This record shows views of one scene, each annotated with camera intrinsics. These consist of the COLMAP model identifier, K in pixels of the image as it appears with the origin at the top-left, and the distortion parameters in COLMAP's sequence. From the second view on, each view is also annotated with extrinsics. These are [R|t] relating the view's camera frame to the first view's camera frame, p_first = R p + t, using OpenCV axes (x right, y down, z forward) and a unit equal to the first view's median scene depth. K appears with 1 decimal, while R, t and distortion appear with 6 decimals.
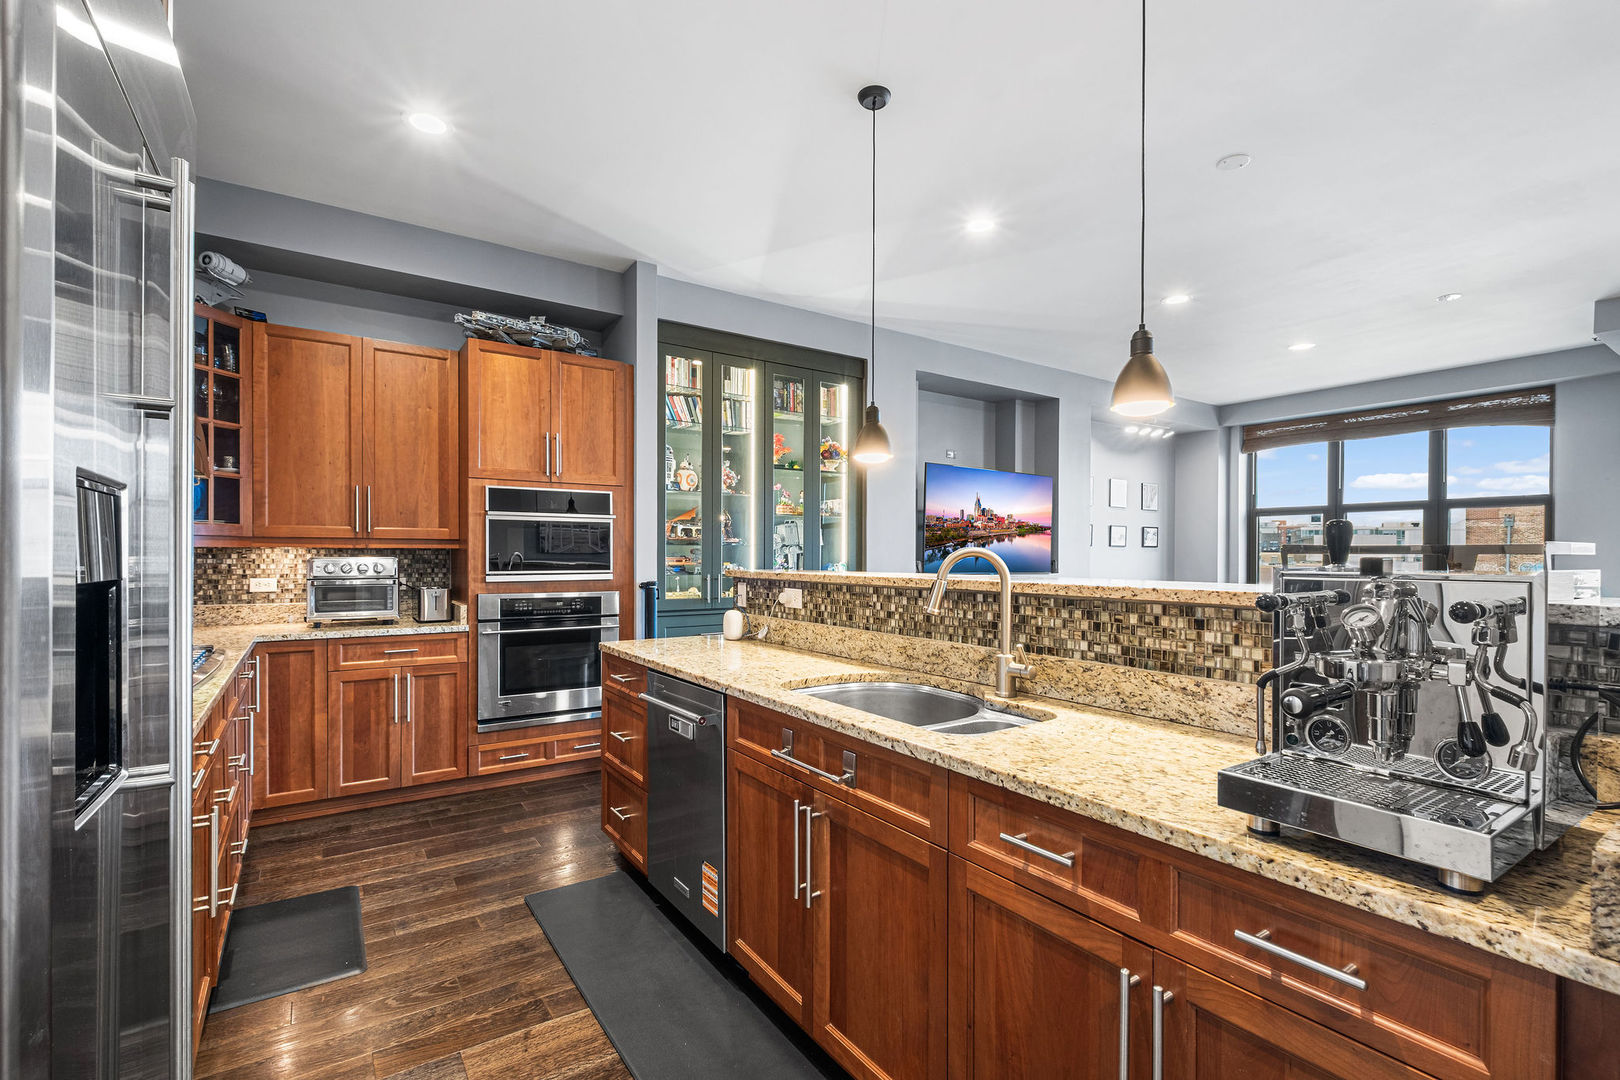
lens RADIAL K [[702.3, 0, 820.2], [0, 702.3, 560.3], [0, 0, 1]] dist [0.000294, -0.001190]
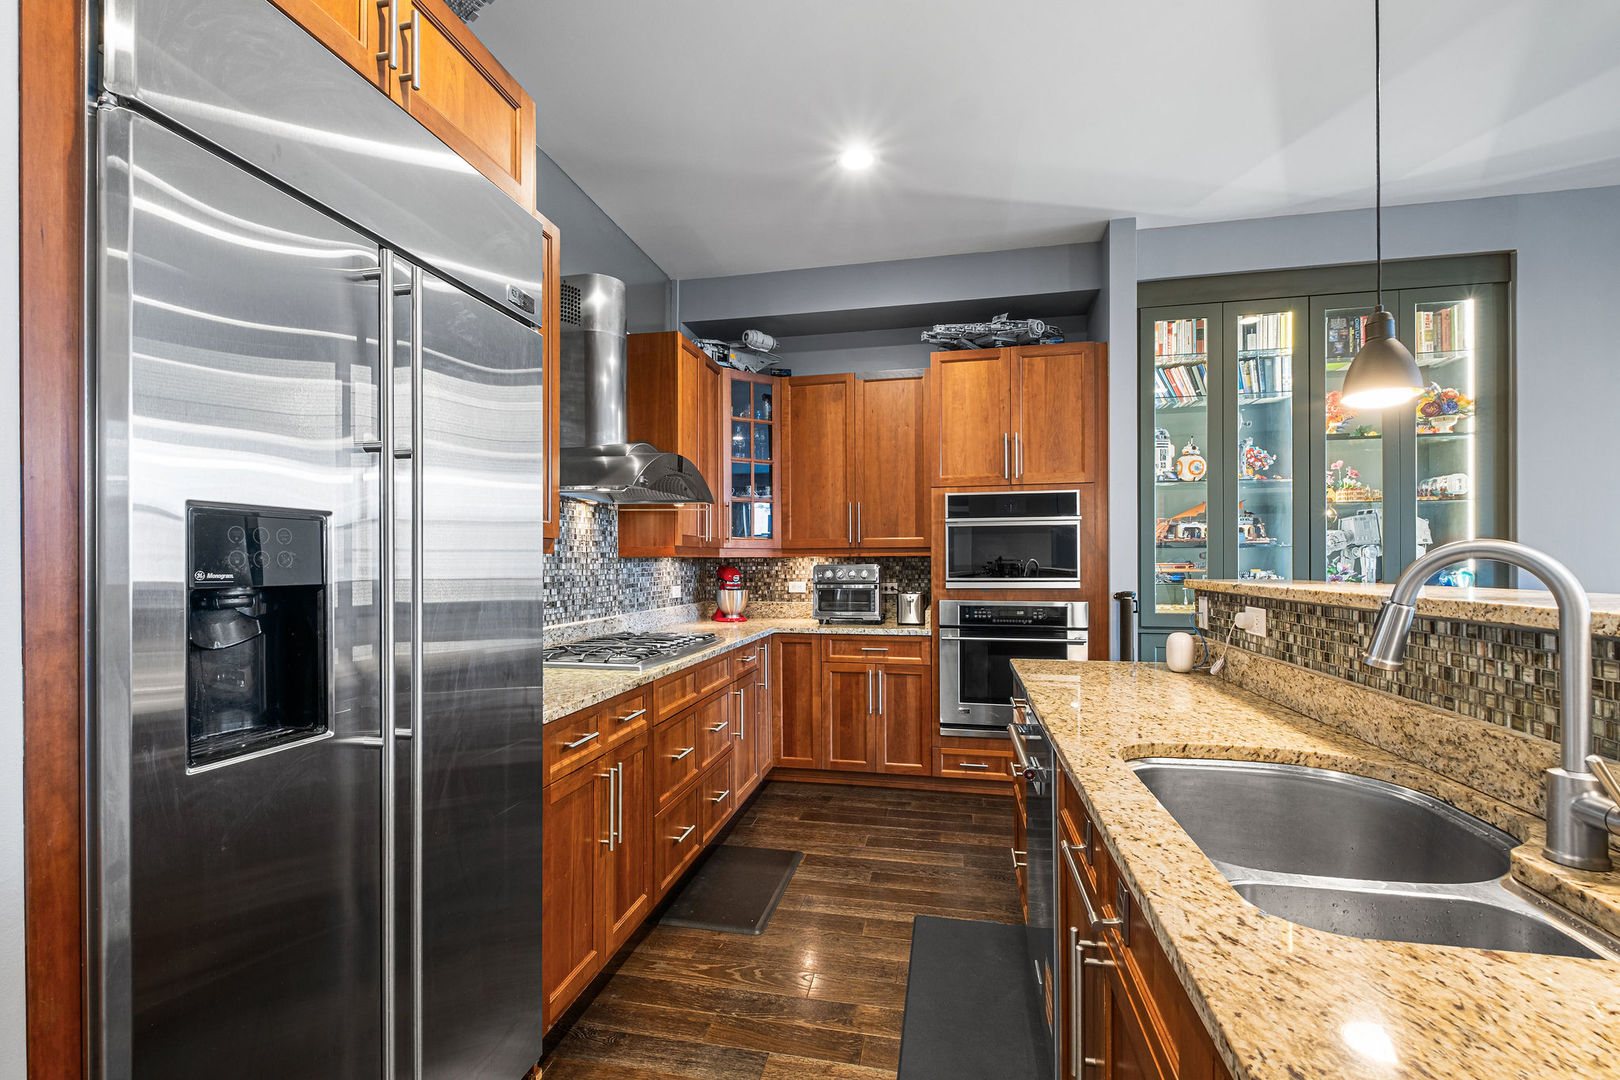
lens RADIAL K [[702.3, 0, 785.6], [0, 702.3, 565.1], [0, 0, 1]] dist [0.000294, -0.001190]
pose [[0.694546, -0.003775, -0.719439, 0.089583], [0.002448, 0.999993, -0.002884, -0.000532], [0.719444, 0.000242, 0.694550, 0.117910]]
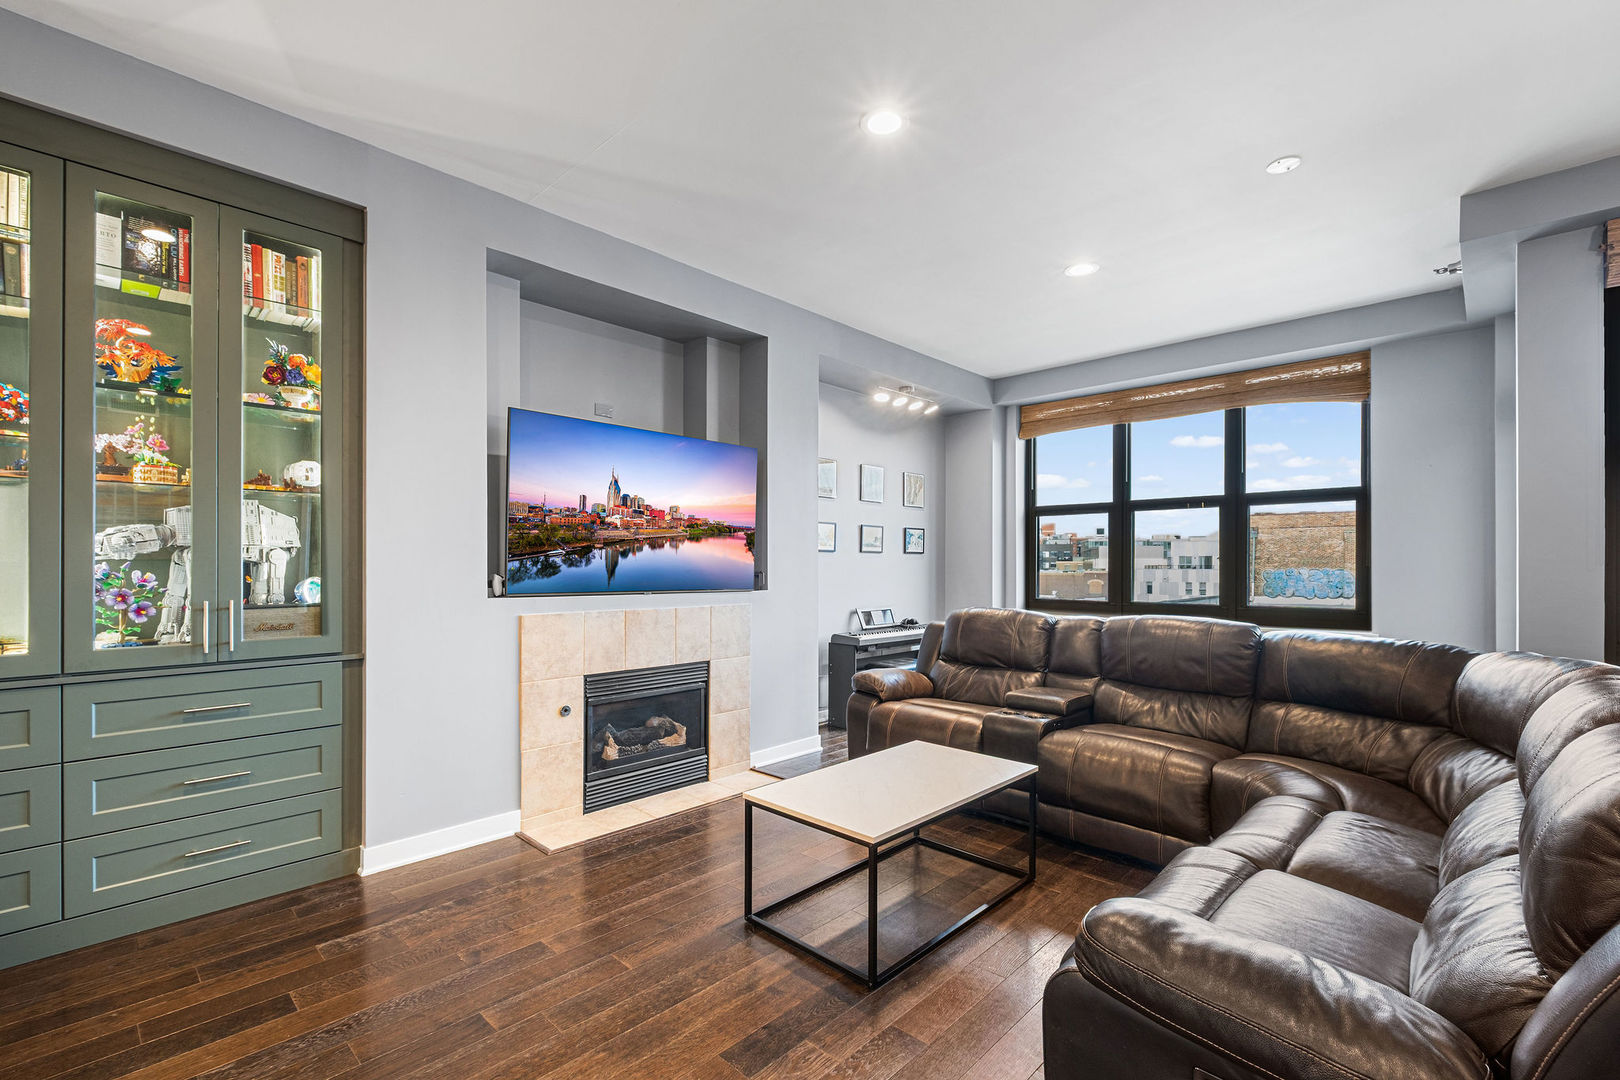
lens RADIAL K [[702.3, 0, 808.3], [0, 702.3, 551.2], [0, 0, 1]] dist [0.000294, -0.001190]
pose [[0.975024, -0.001289, 0.222094, 0.379032], [0.005562, 0.999811, -0.018614, -0.017228], [-0.222029, 0.019385, 0.974847, 0.551399]]
